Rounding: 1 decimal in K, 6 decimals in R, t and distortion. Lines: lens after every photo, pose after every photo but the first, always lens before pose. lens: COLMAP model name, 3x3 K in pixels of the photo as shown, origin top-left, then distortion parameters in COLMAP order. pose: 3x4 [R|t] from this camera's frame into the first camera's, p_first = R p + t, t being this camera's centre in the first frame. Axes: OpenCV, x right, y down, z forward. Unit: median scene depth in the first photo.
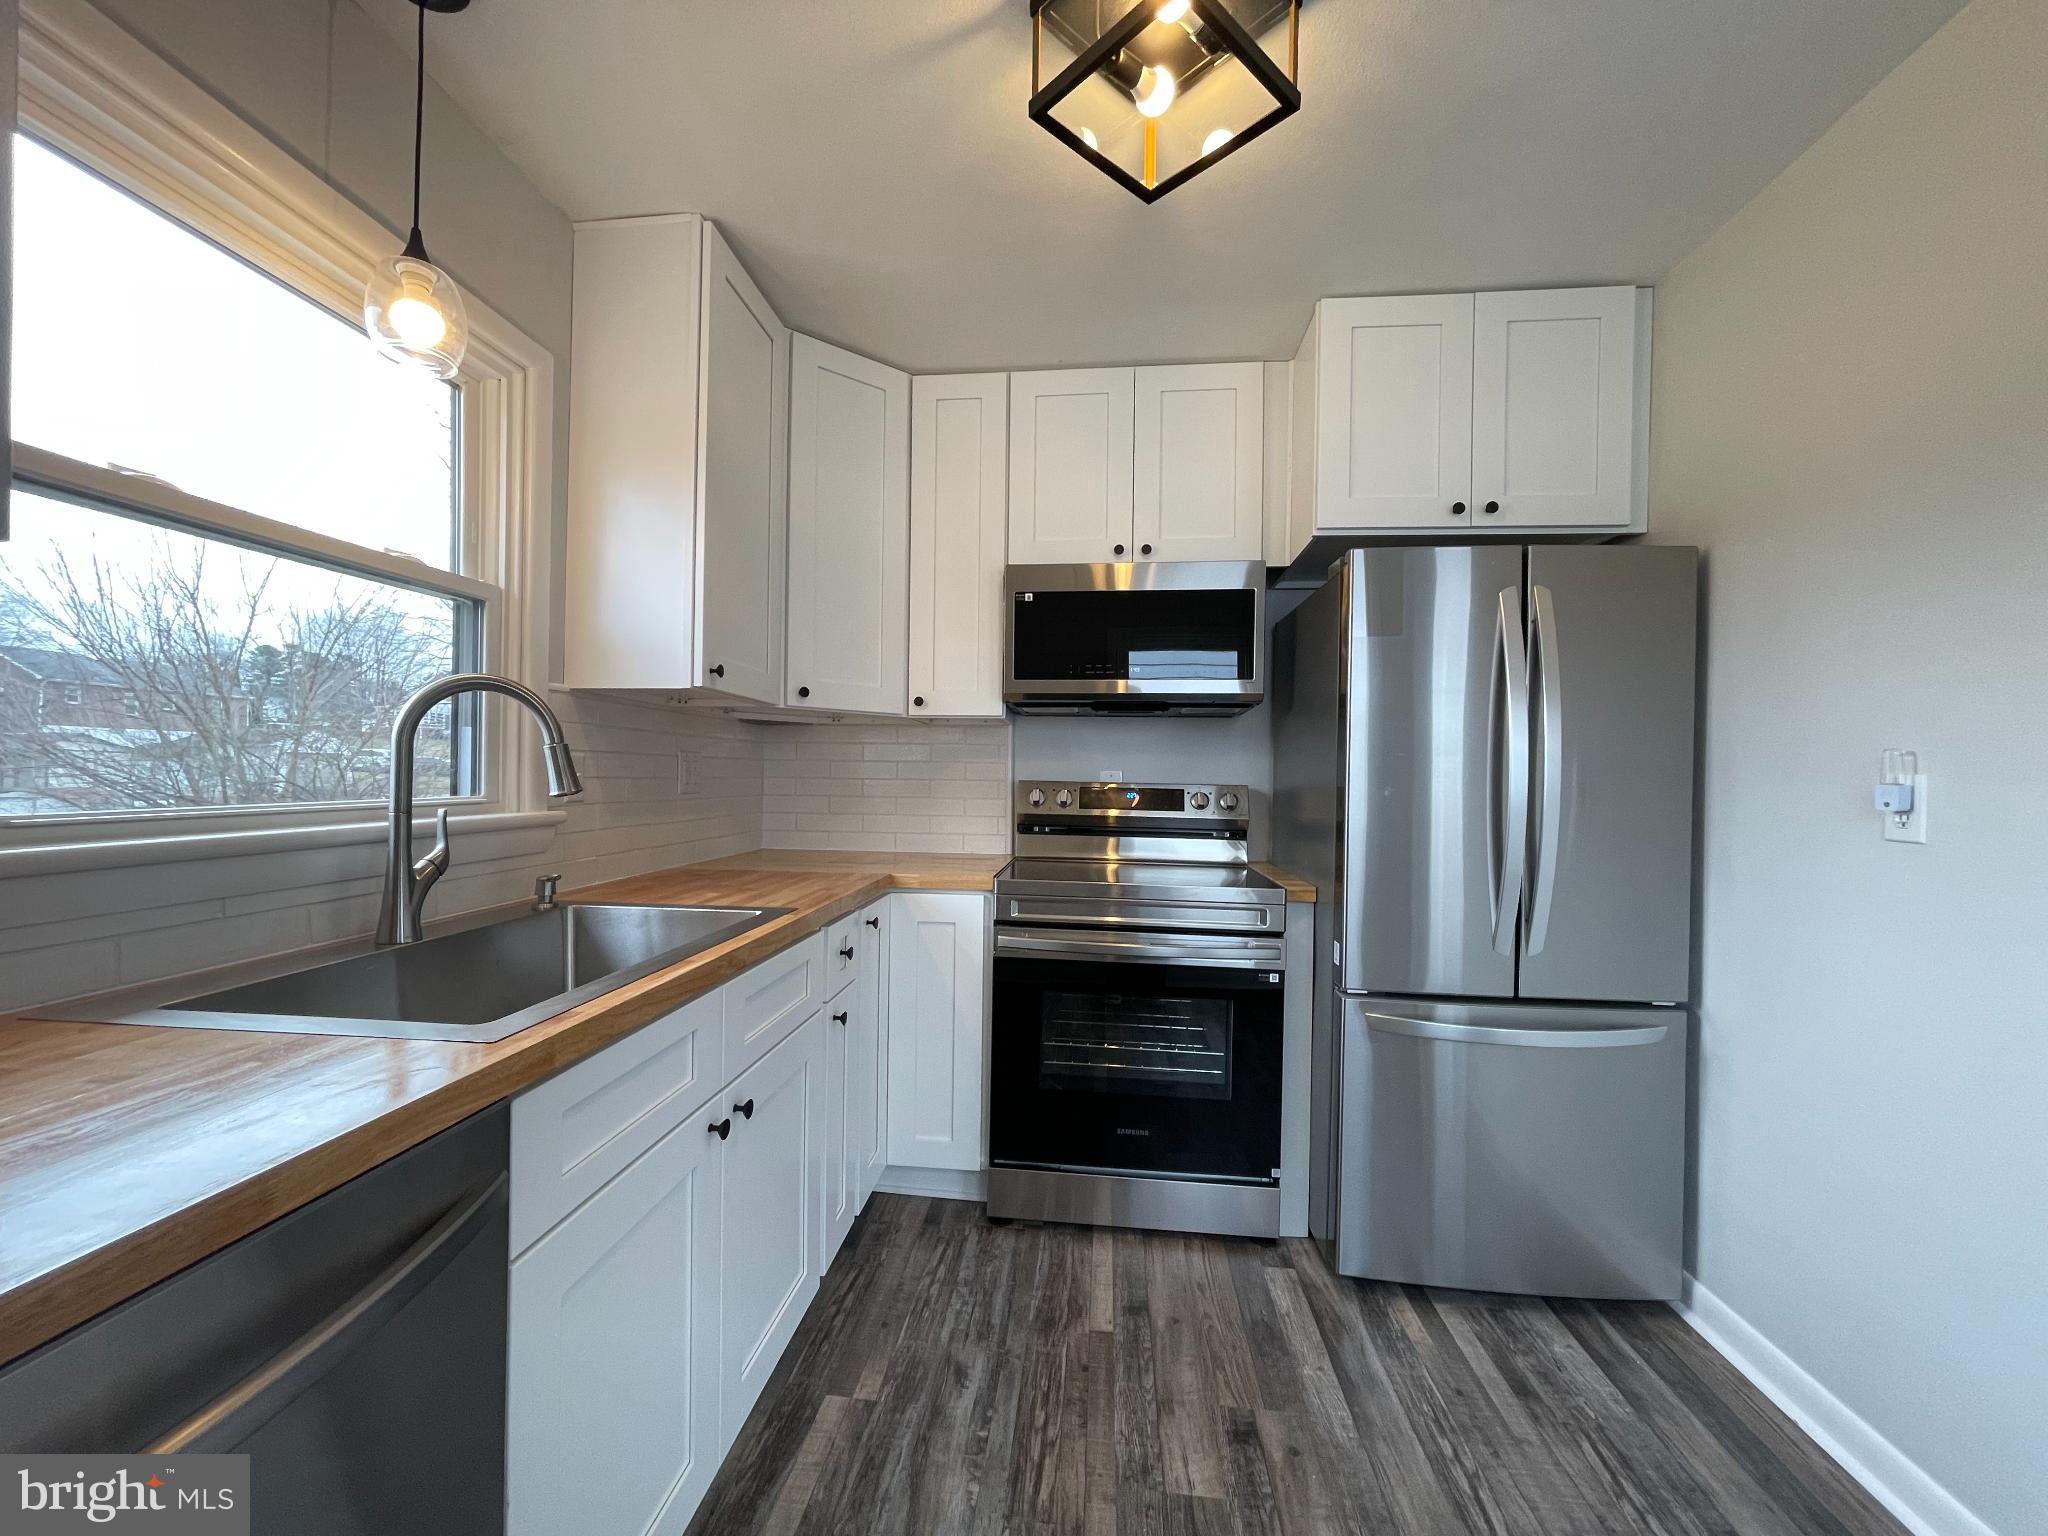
lens RADIAL K [[822.1, 0, 1012.9], [0, 822.1, 777.0], [0, 0, 1]] dist [-0.002055, -0.000298]
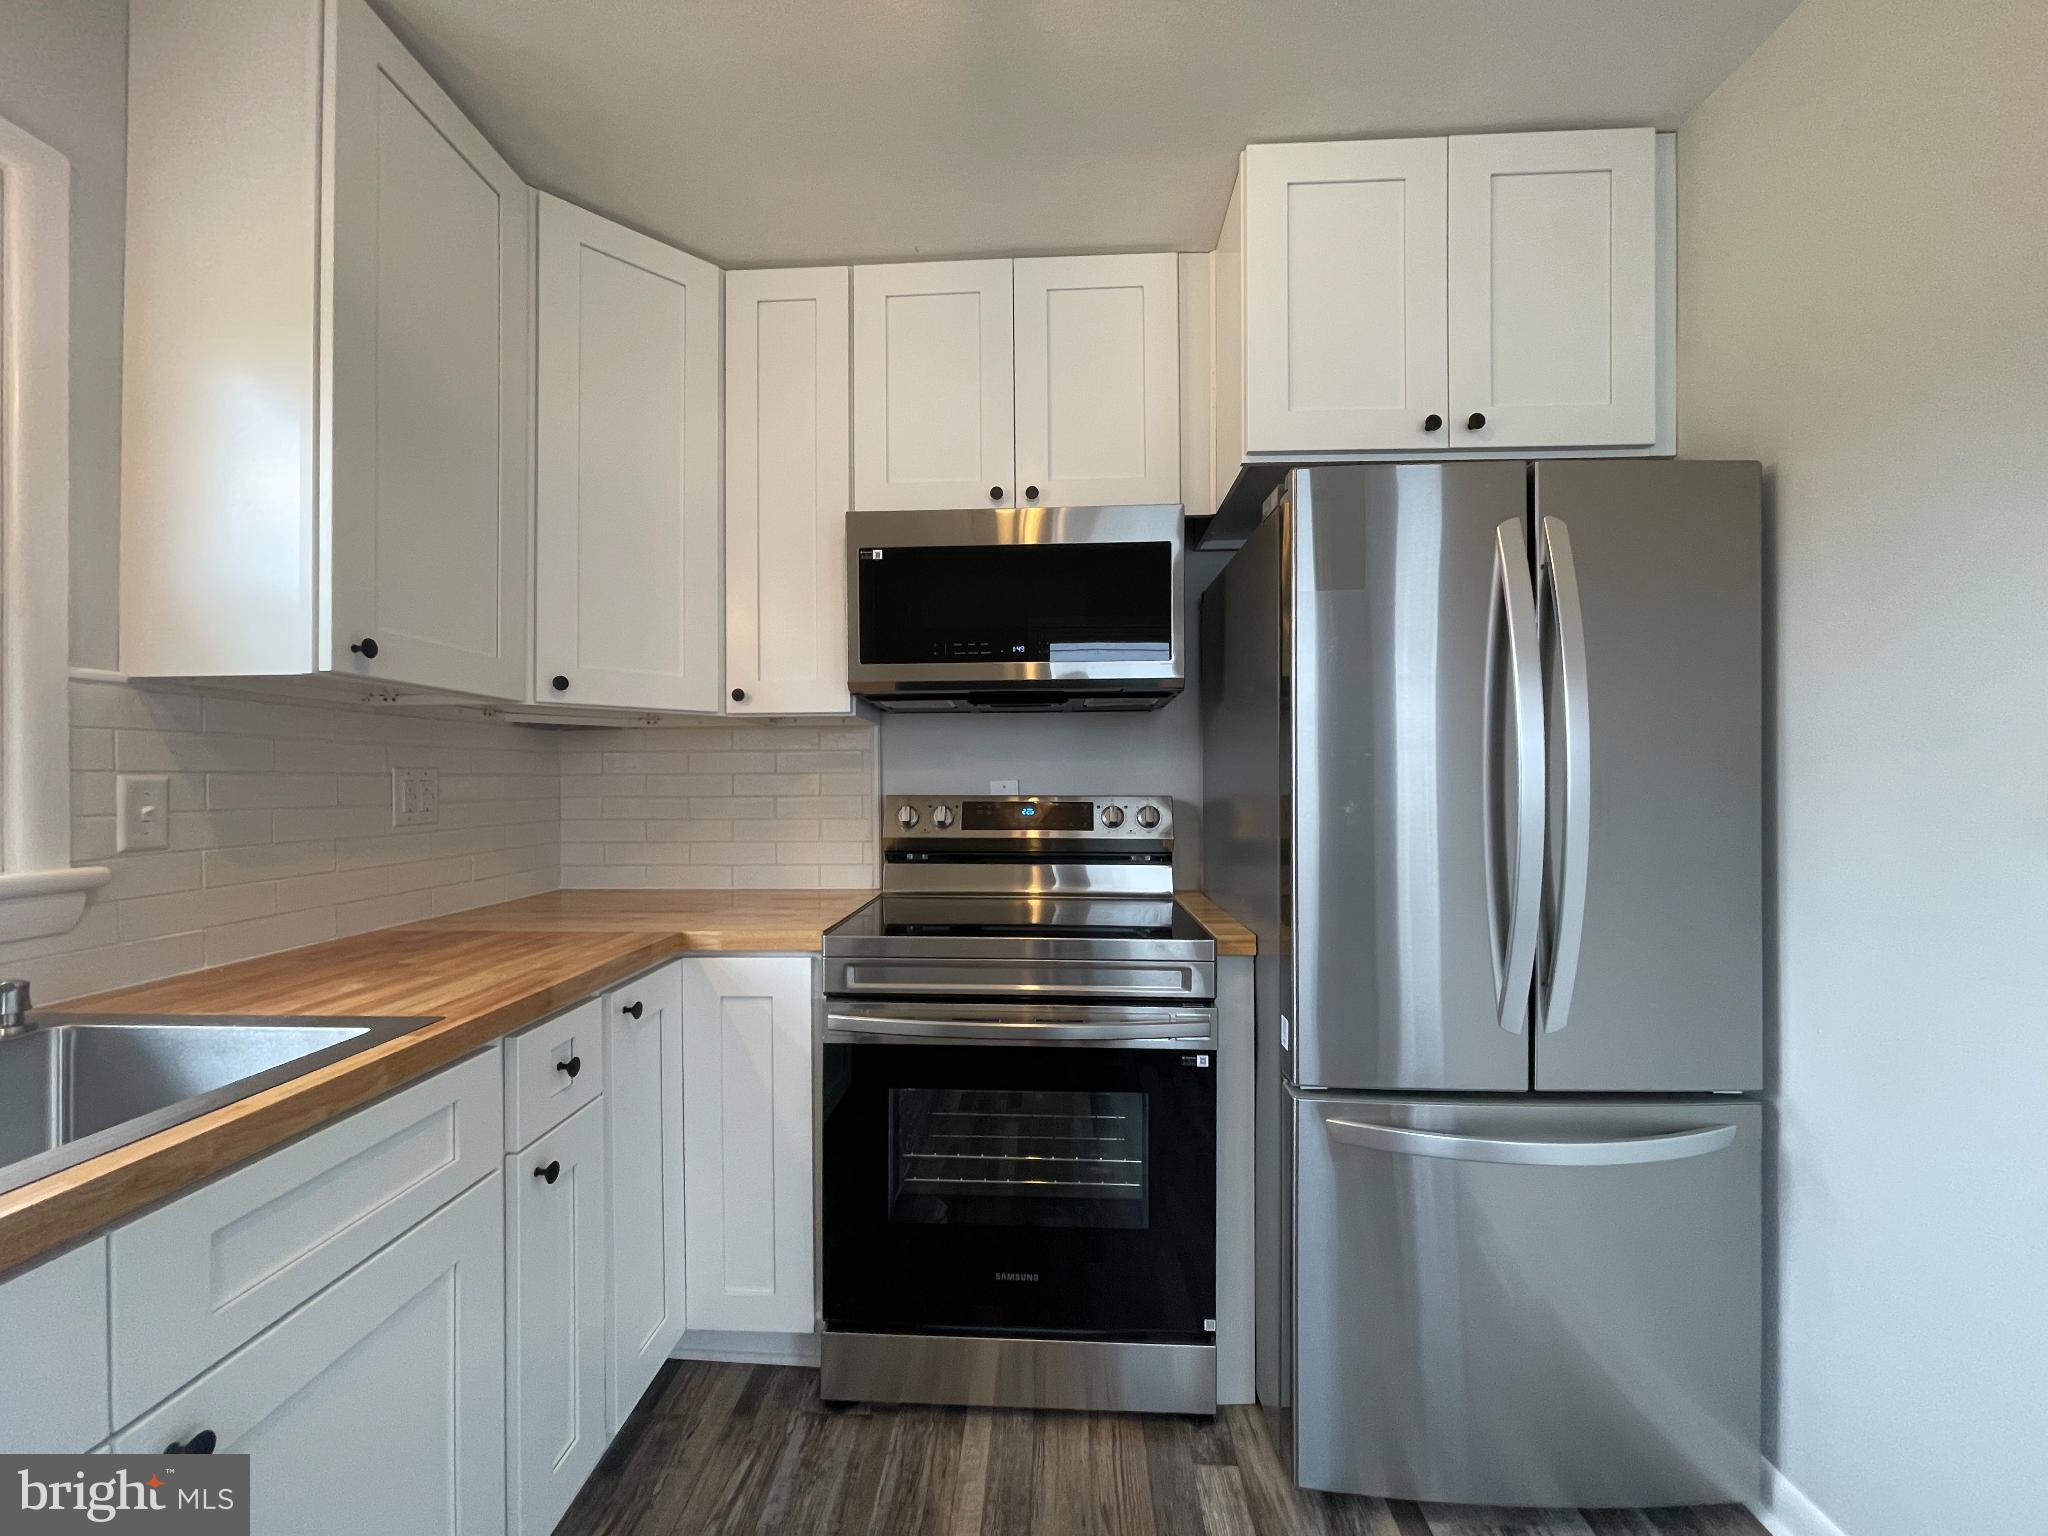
lens RADIAL K [[822.1, 0, 1013.4], [0, 822.1, 777.4], [0, 0, 1]] dist [-0.002055, -0.000298]
pose [[0.998104, -0.019254, 0.058455, 0.117505], [0.019465, 0.999806, -0.003056, -0.011505], [-0.058385, 0.004188, 0.998285, 0.291721]]
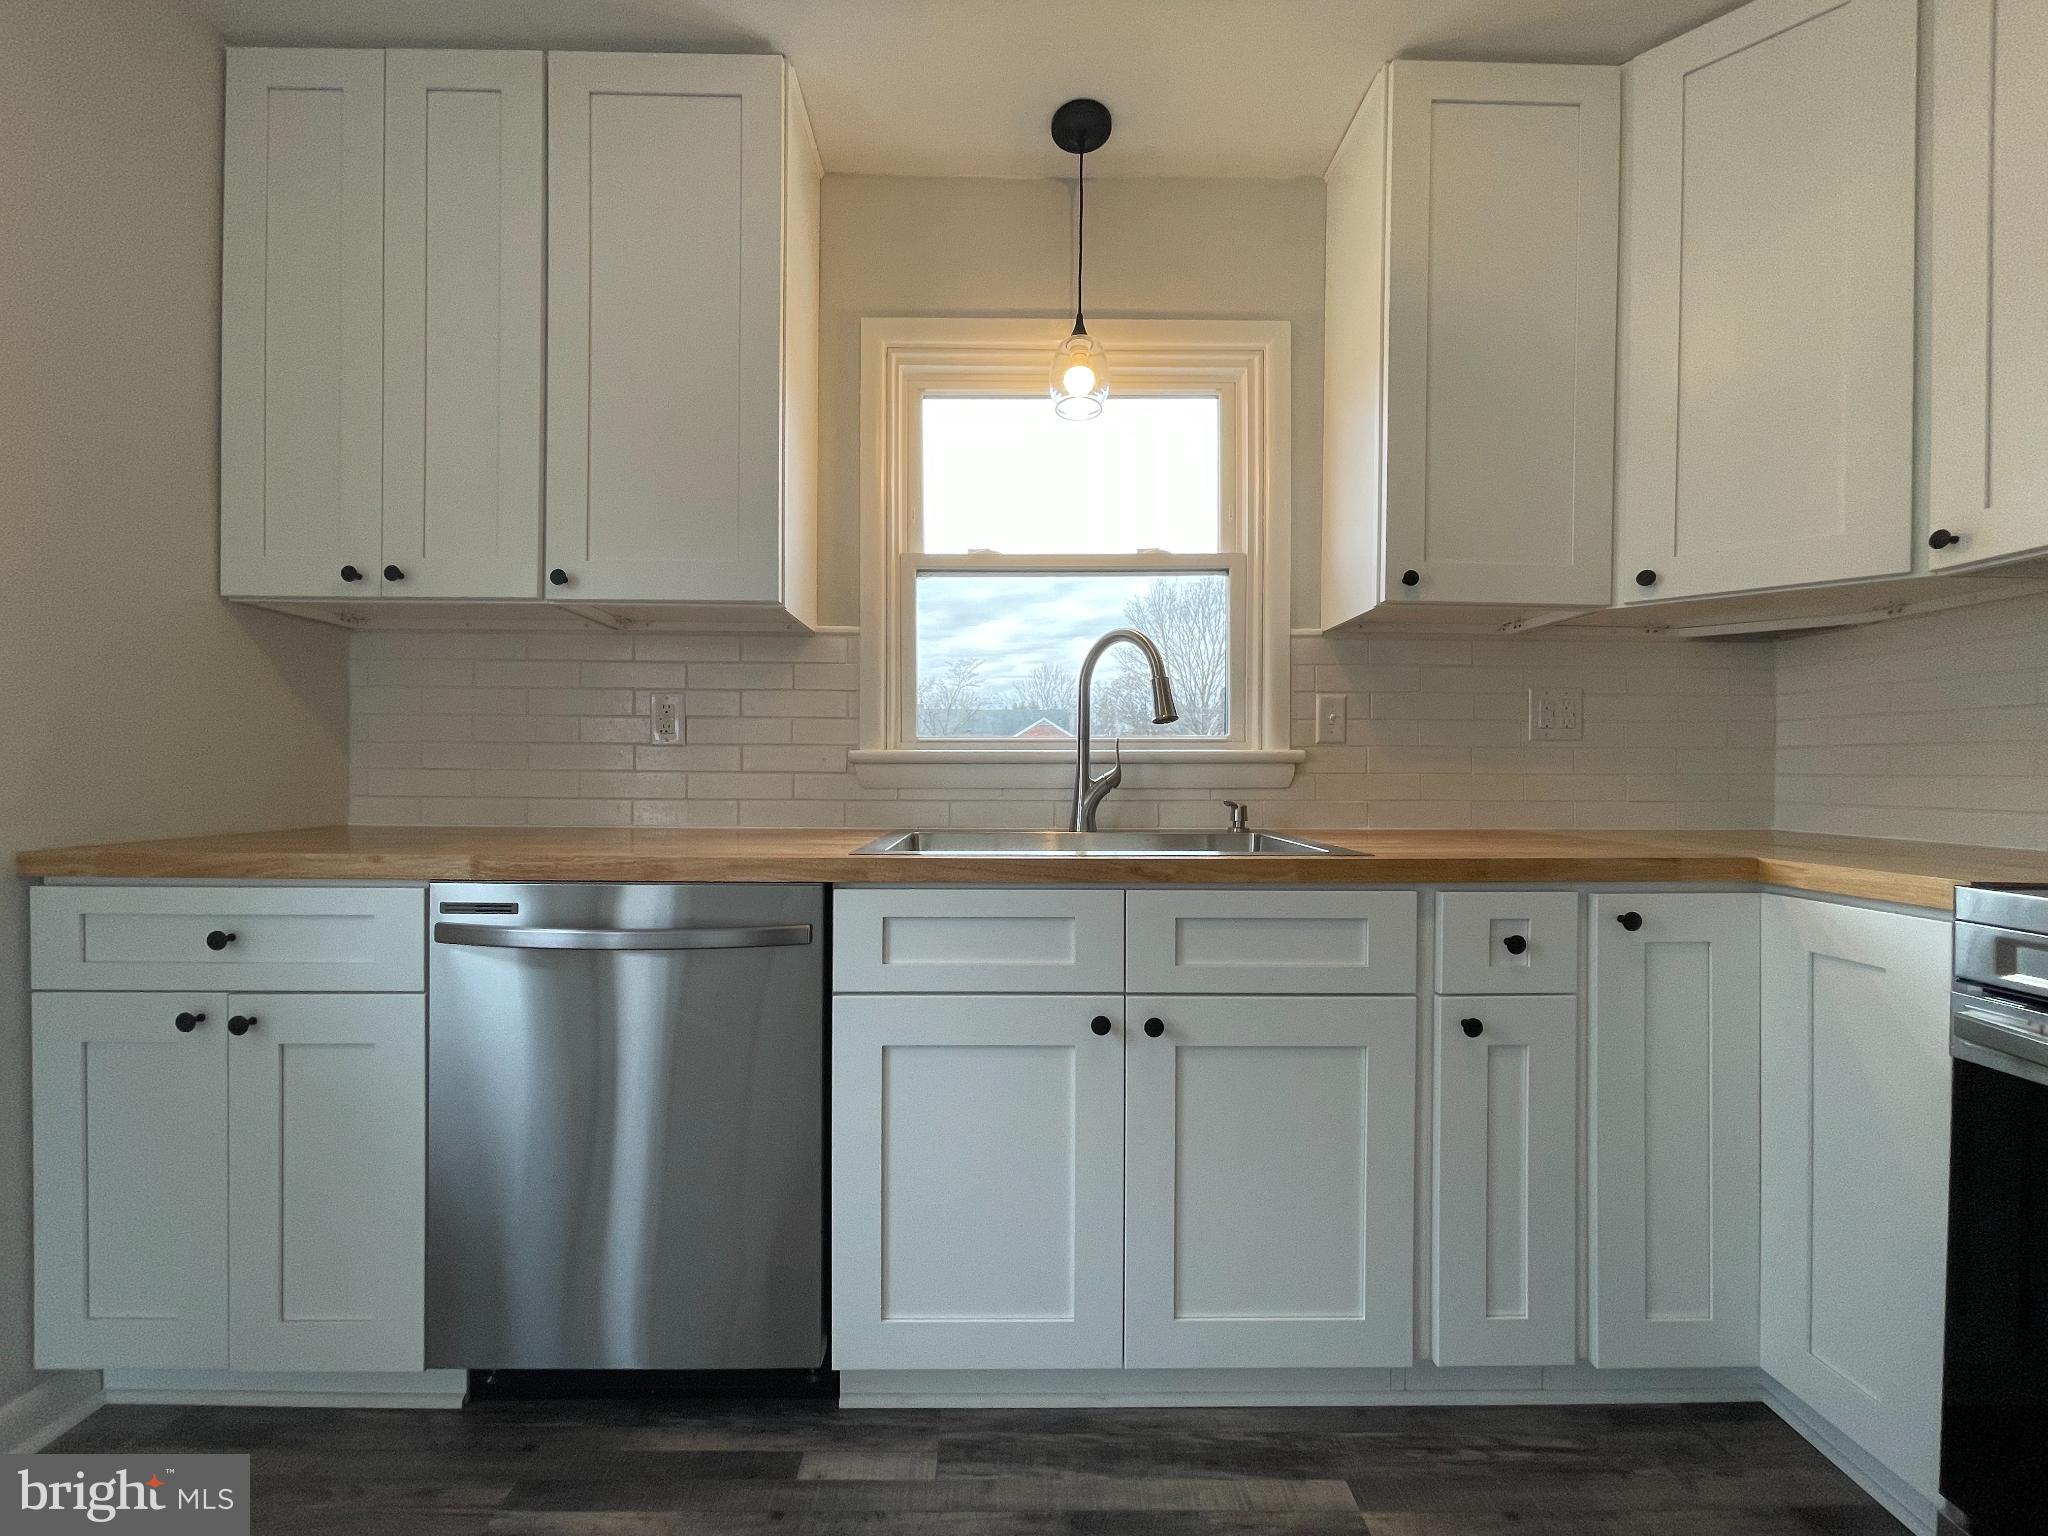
lens RADIAL K [[822.1, 0, 1014.2], [0, 822.1, 774.6], [0, 0, 1]] dist [-0.002055, -0.000298]
pose [[0.116059, -0.007418, -0.993215, 0.406789], [-0.005386, 0.999953, -0.008098, 0.076147], [0.993228, 0.006290, 0.116014, 0.475166]]
